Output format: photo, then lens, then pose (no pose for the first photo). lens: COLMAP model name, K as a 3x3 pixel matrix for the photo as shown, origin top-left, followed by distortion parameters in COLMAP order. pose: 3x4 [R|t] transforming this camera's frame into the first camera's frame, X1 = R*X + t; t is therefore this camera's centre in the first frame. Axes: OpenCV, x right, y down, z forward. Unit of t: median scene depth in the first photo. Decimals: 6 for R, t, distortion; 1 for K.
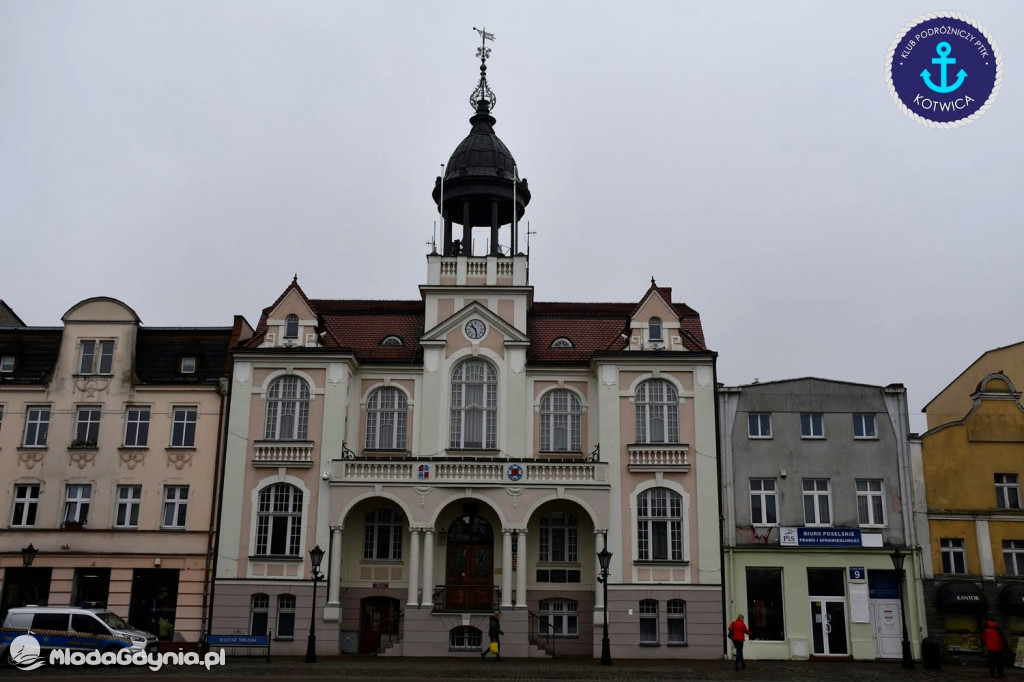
lens RADIAL K [[993.3, 0, 511.2], [0, 993.3, 385.8], [0, 0, 1]] dist [-0.051904, 0.228023]
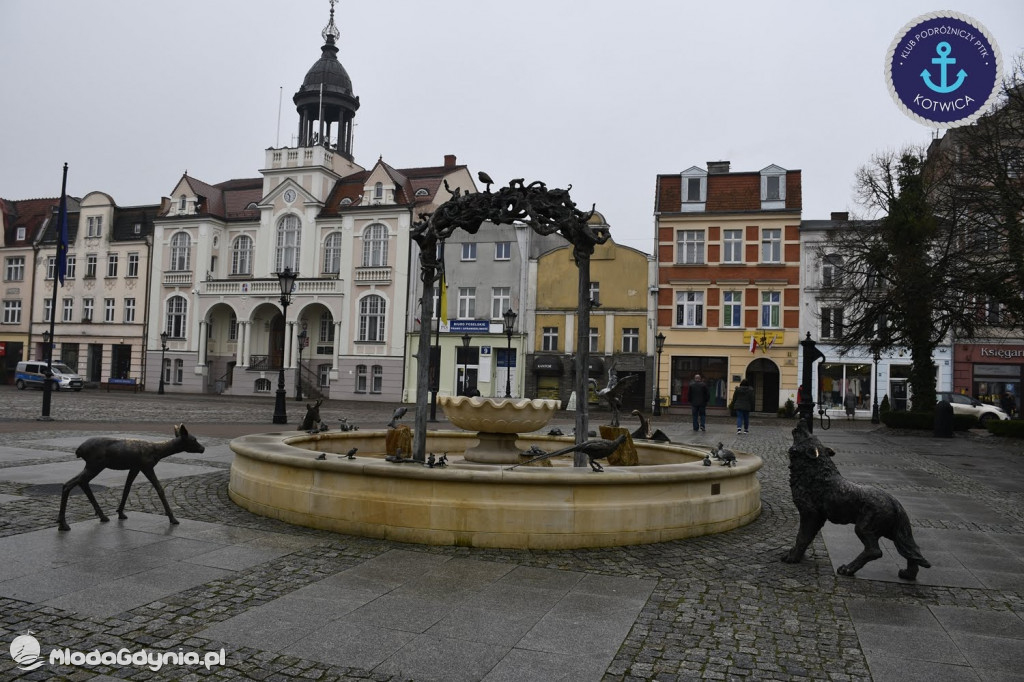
lens RADIAL K [[712.0, 0, 512.0], [0, 712.0, 380.8], [0, 0, 1]] dist [-0.052798, -0.000083]
pose [[0.959662, 0.021776, -0.280312, 0.671233], [0.039845, 0.976400, 0.212262, 0.005745], [0.278318, -0.214869, 0.936146, -0.015764]]
